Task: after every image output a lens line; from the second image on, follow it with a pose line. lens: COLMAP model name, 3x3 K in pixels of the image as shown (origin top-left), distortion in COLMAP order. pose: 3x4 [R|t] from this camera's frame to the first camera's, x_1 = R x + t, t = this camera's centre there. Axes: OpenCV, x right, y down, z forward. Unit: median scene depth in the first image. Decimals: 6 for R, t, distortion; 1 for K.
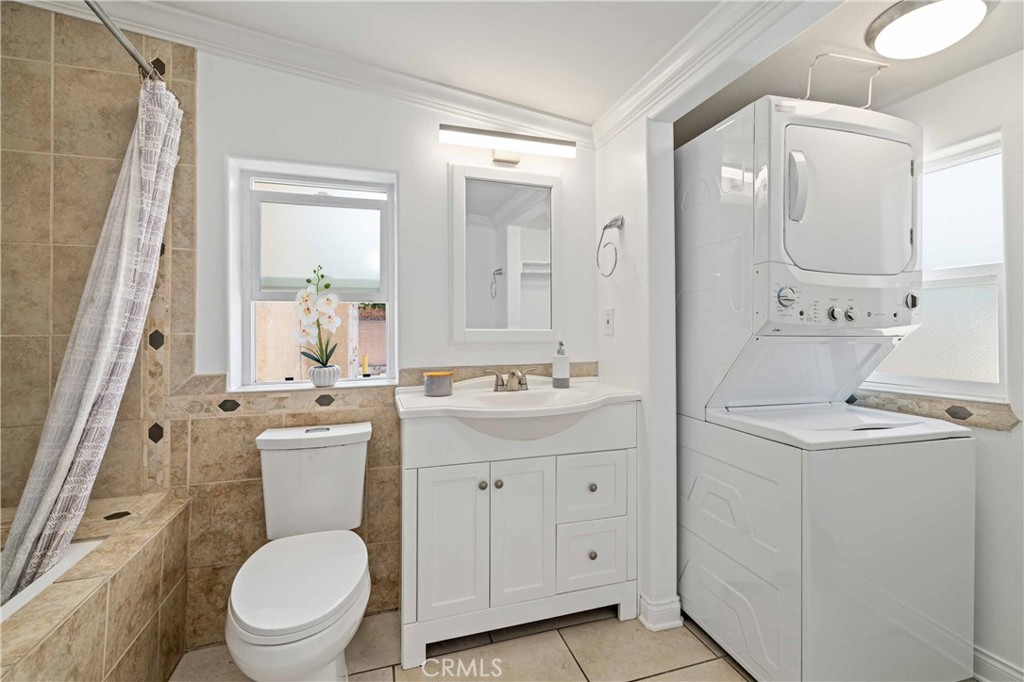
lens RADIAL K [[432.2, 0, 503.1], [0, 432.2, 324.8], [0, 0, 1]] dist [0.003601, 0.000160]
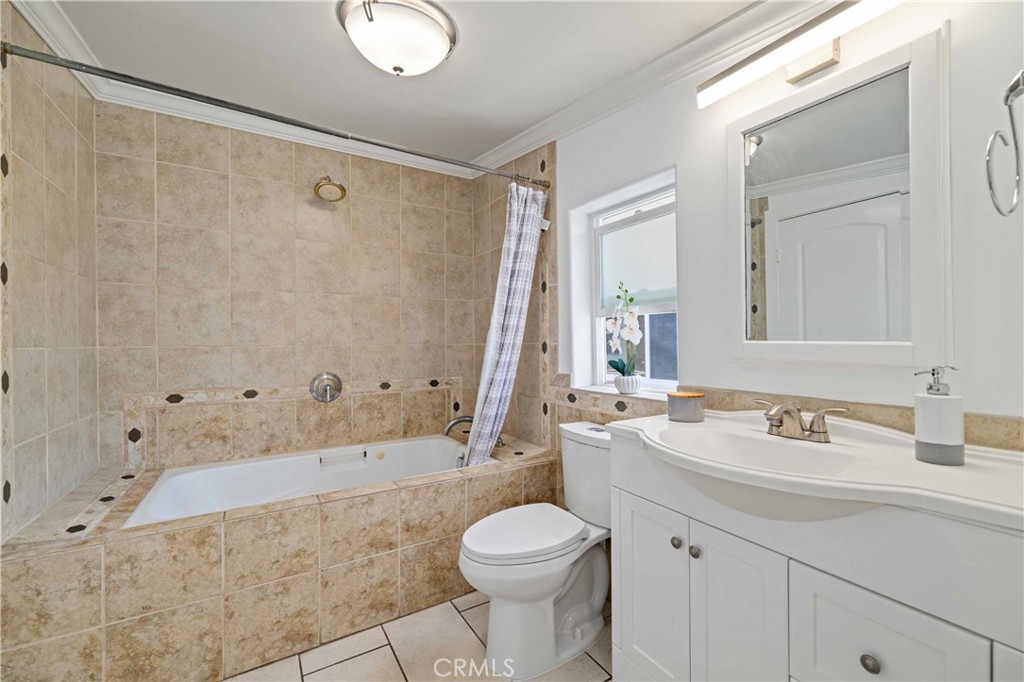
lens RADIAL K [[432.2, 0, 511.3], [0, 432.2, 340.6], [0, 0, 1]] dist [0.003601, 0.000160]
pose [[0.241875, 0.004398, -0.970298, 0.558562], [0.013909, 0.999871, 0.007999, -0.002152], [0.970208, -0.015431, 0.241782, 0.463373]]
